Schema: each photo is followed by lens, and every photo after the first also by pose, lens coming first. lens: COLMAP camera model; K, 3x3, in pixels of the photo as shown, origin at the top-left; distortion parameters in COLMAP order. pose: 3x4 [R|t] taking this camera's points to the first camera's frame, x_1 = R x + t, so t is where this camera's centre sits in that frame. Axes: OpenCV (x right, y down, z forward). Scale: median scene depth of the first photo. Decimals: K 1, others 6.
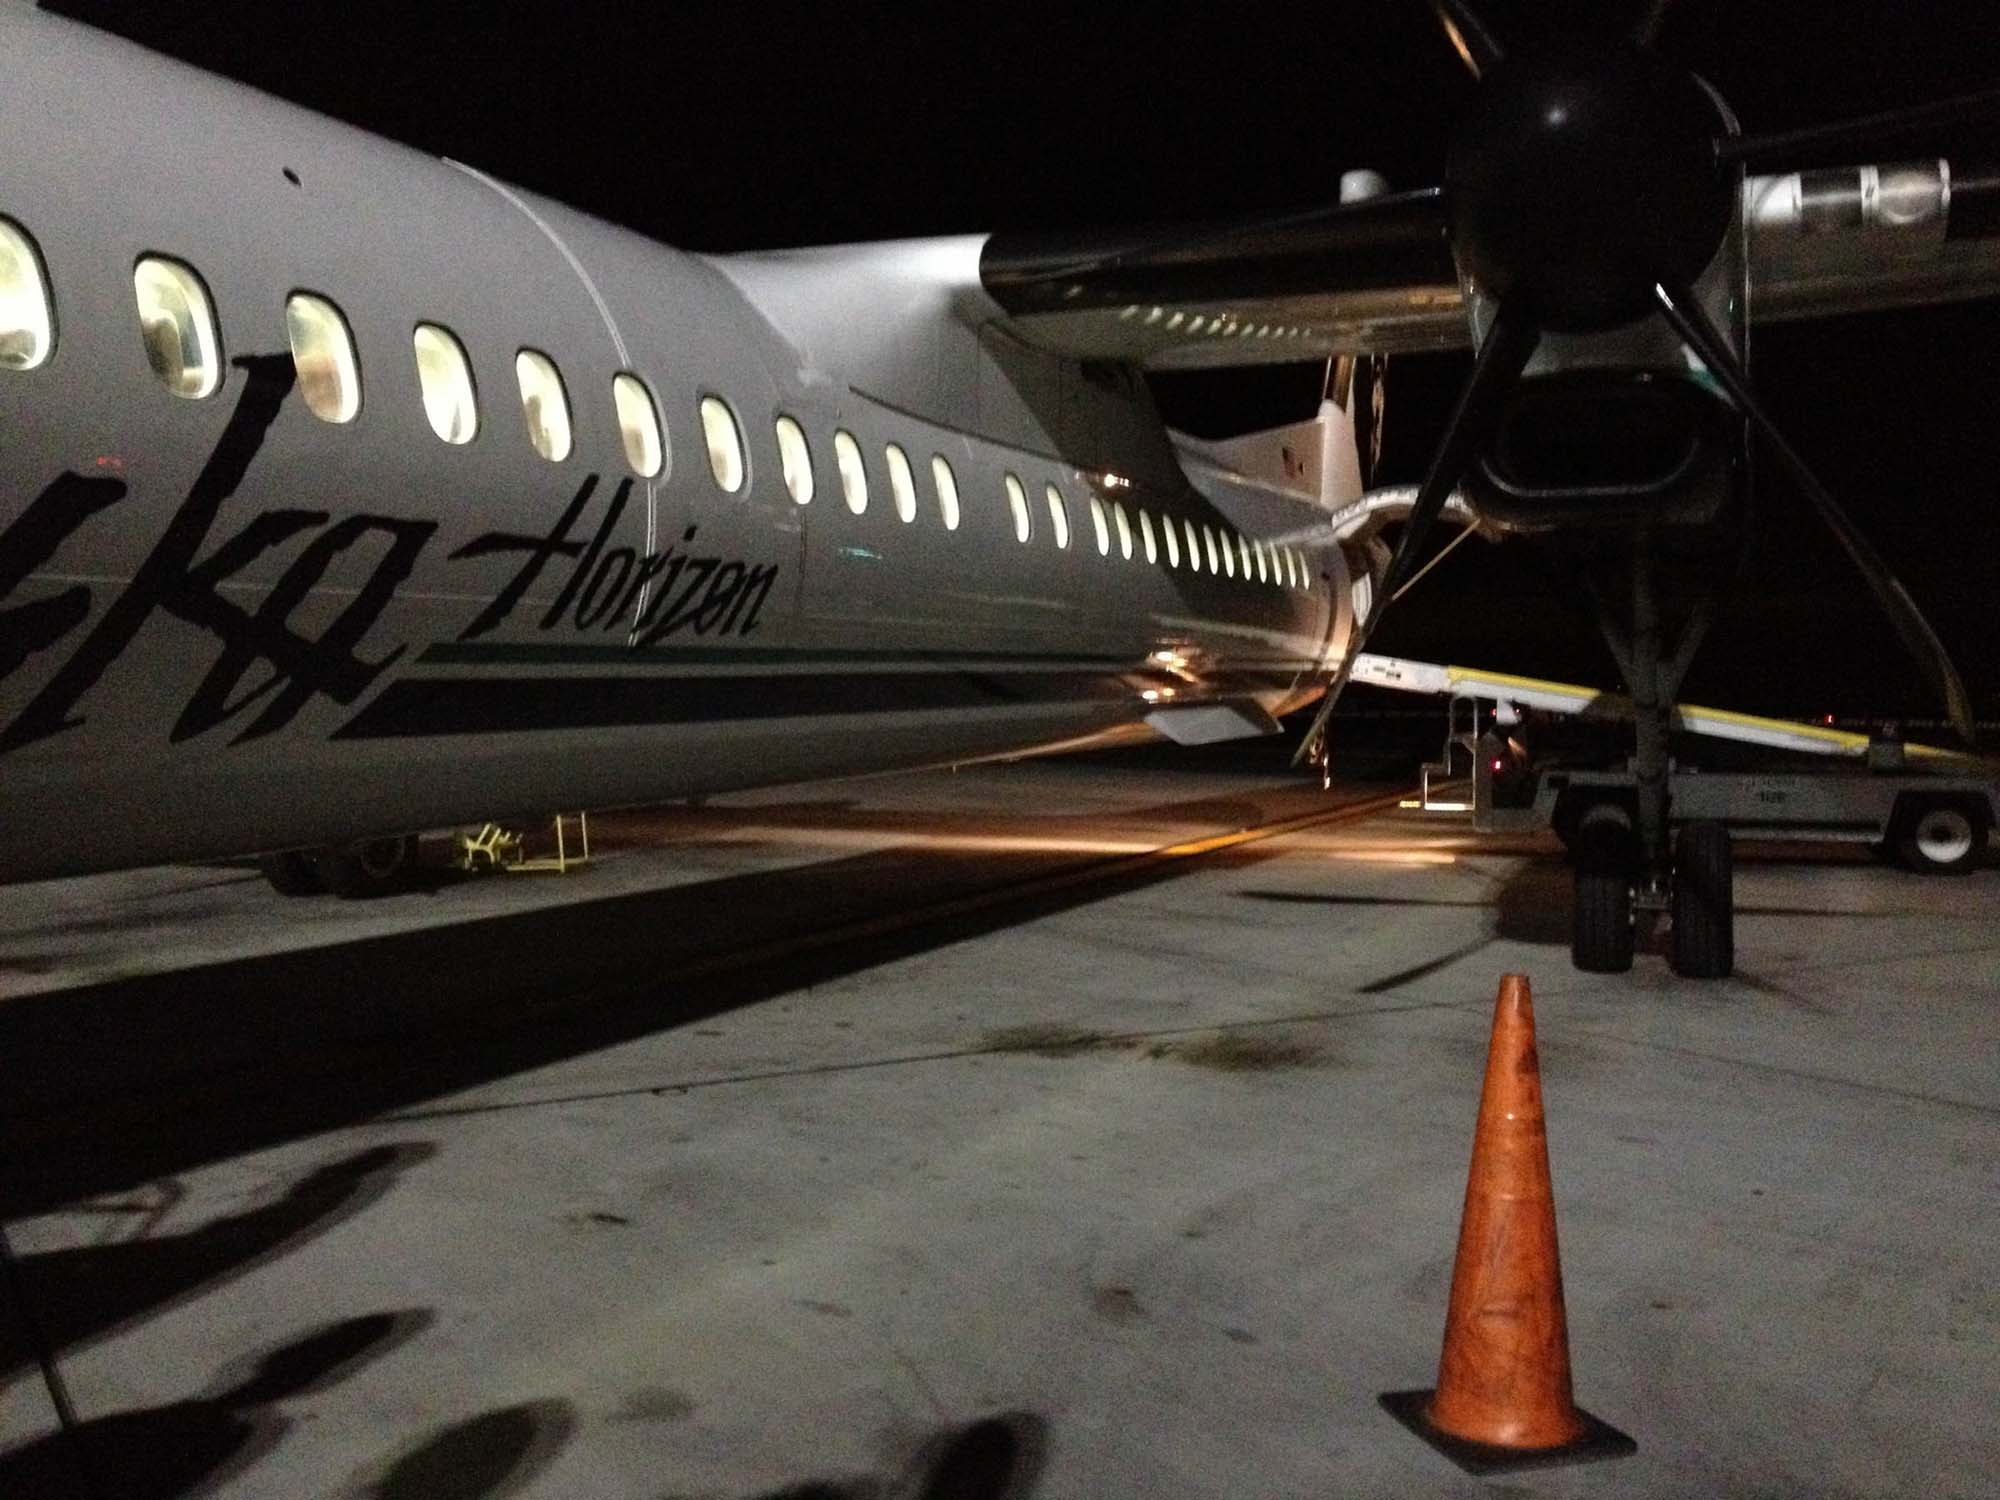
lens RADIAL K [[1850.3, 0, 1000.0], [0, 1850.3, 750.0], [0, 0, 1]] dist [0.214294, -0.639125]
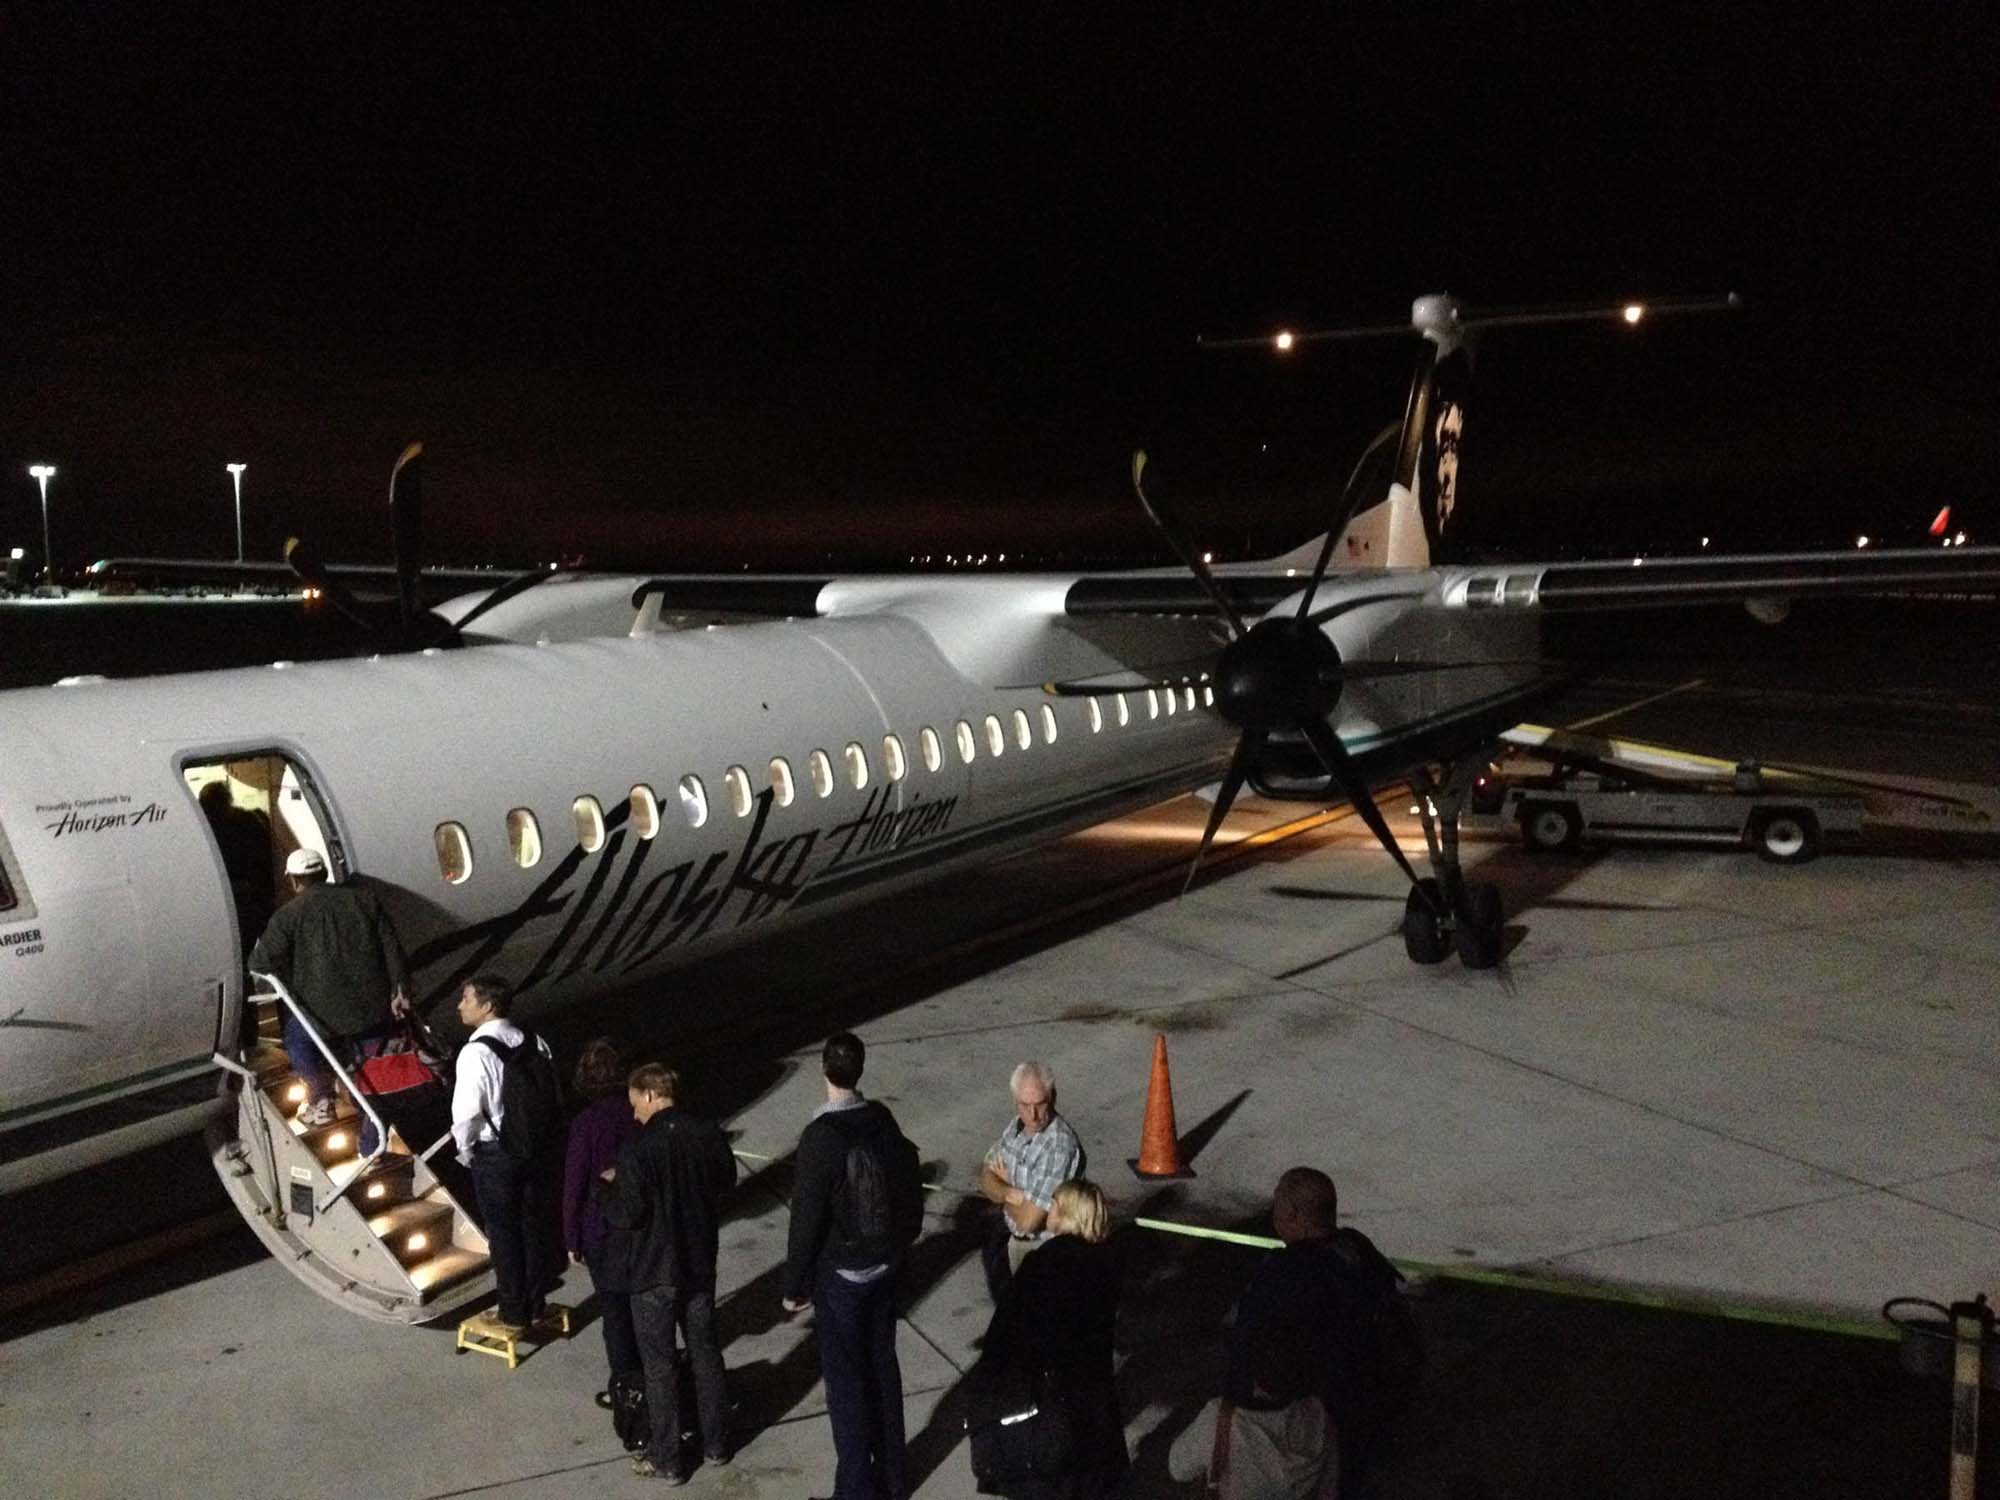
lens RADIAL K [[1884.4, 0, 1000.0], [0, 1884.4, 750.0], [0, 0, 1]] dist [-0.001955, -0.011768]
pose [[0.991326, -0.007728, -0.131198, 0.233098], [0.017642, 0.997060, 0.074569, -0.341134], [0.130236, -0.076237, 0.988548, -1.238338]]
